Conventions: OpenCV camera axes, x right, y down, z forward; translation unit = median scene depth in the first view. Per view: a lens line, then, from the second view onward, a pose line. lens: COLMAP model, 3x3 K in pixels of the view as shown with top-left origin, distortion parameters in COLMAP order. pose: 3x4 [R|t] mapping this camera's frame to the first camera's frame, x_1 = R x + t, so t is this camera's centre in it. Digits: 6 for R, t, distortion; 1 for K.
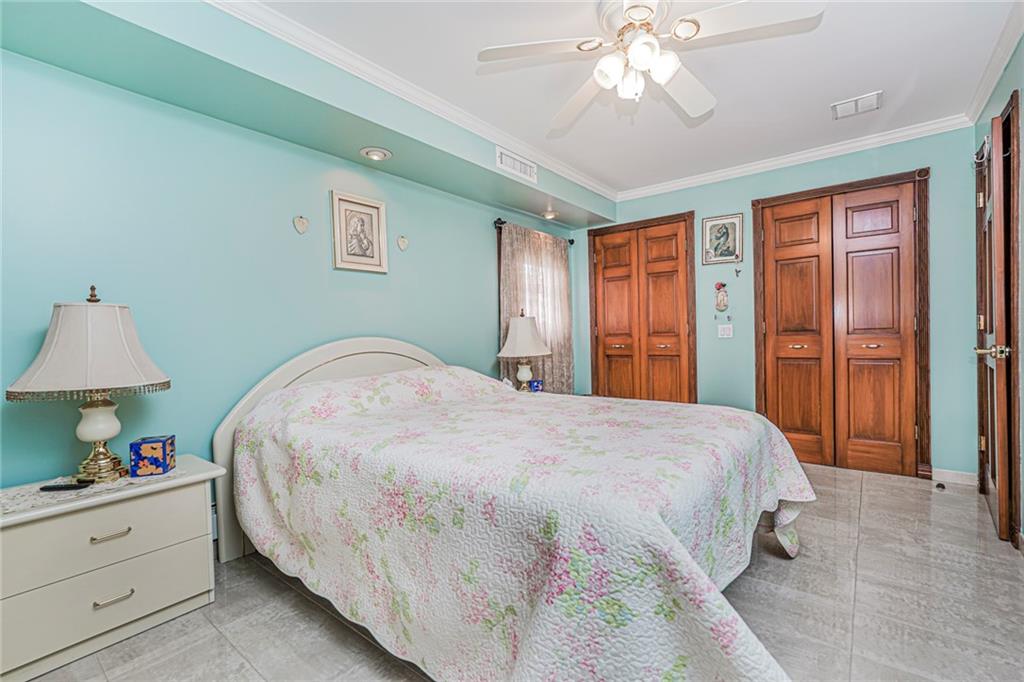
lens RADIAL K [[450.6, 0, 514.3], [0, 450.6, 343.9], [0, 0, 1]] dist [-0.017367, 0.008653]
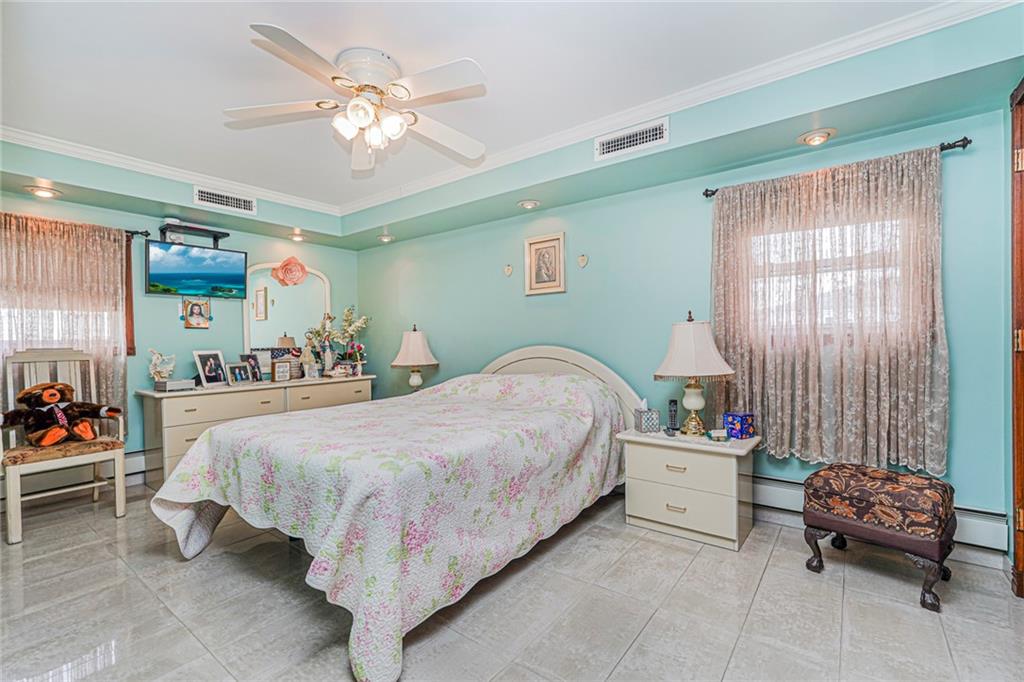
lens RADIAL K [[450.6, 0, 514.4], [0, 450.6, 341.1], [0, 0, 1]] dist [-0.017367, 0.008653]
pose [[0.030753, 0.036086, -0.998875, 0.922195], [0.004952, 0.999330, 0.036255, -0.071972], [0.999515, -0.006062, 0.030553, 0.851056]]
